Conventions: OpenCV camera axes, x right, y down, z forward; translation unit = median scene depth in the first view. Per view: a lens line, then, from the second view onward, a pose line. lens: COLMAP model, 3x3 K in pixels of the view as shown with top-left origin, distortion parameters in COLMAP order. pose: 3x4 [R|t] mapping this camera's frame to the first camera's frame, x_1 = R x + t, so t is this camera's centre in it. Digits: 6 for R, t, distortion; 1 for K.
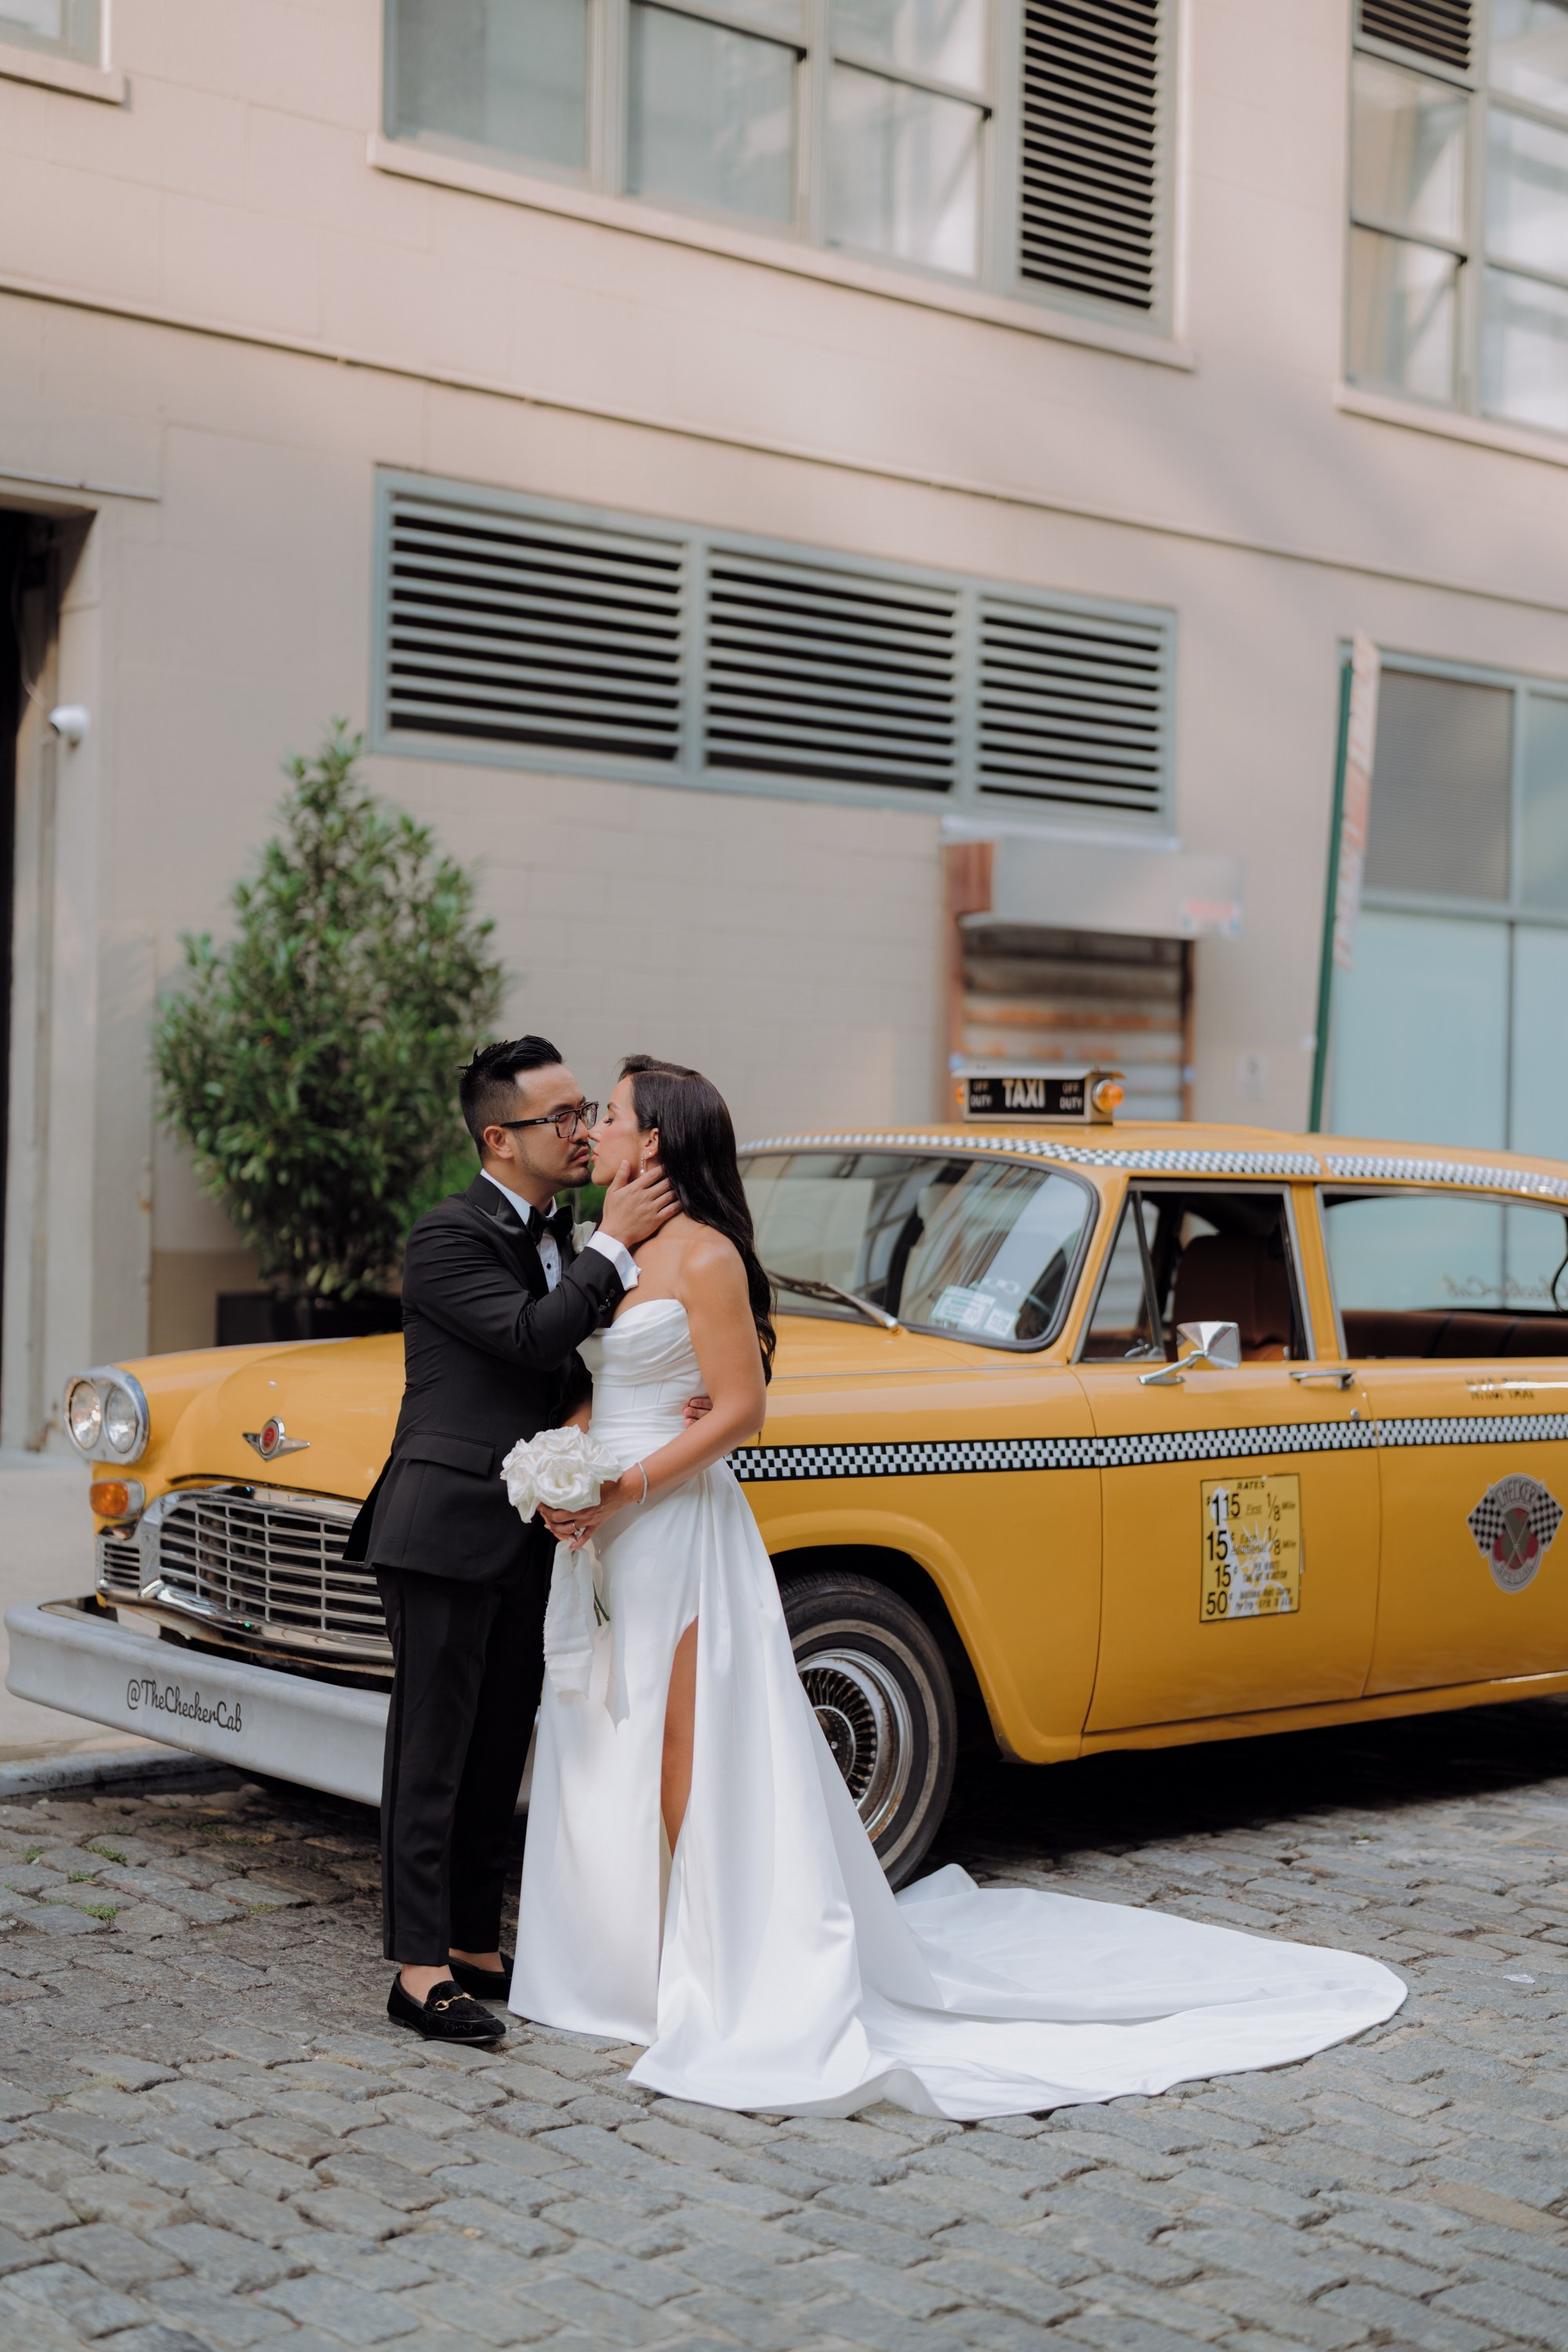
lens RADIAL K [[3309.3, 0, 776.4], [0, 3309.3, 1165.0], [0, 0, 1]] dist [0.004623, 0.088076]
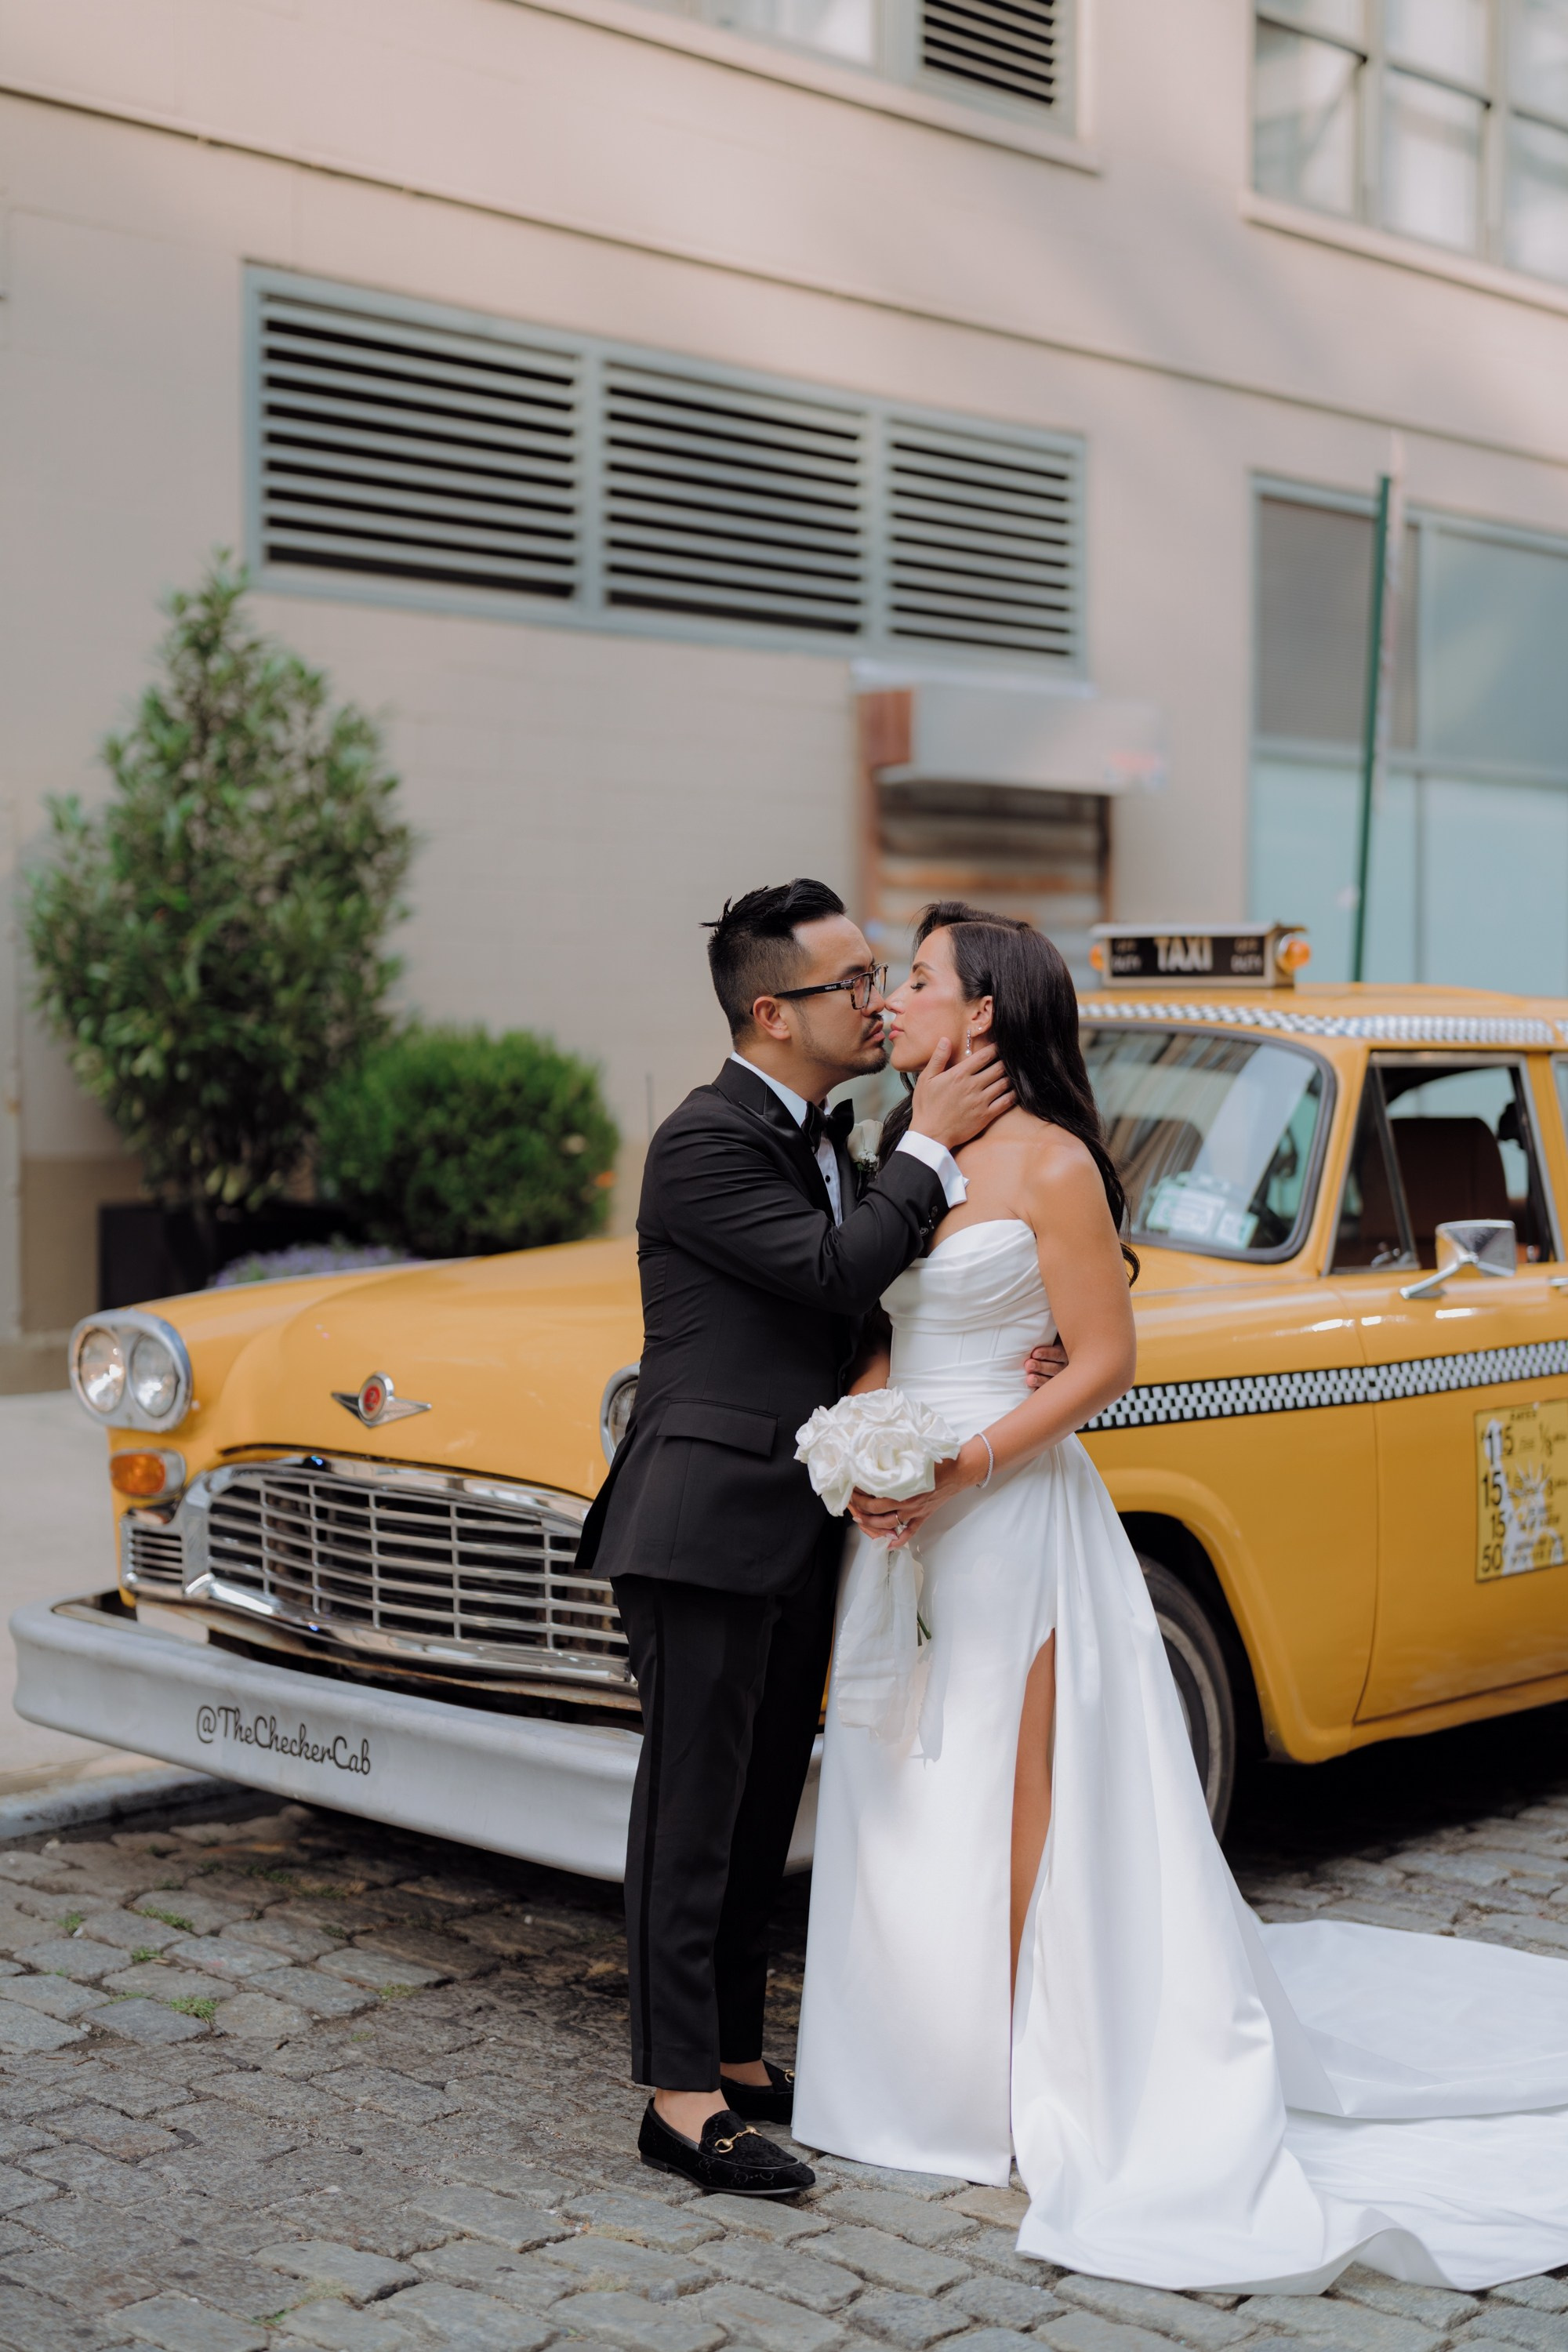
lens RADIAL K [[3309.3, 0, 776.4], [0, 3309.3, 1165.0], [0, 0, 1]] dist [0.004623, 0.088076]
pose [[0.995893, -0.023411, 0.087460, -0.116876], [0.020262, 0.999120, 0.036712, -0.000817], [-0.088242, -0.034789, 0.995491, 0.188556]]
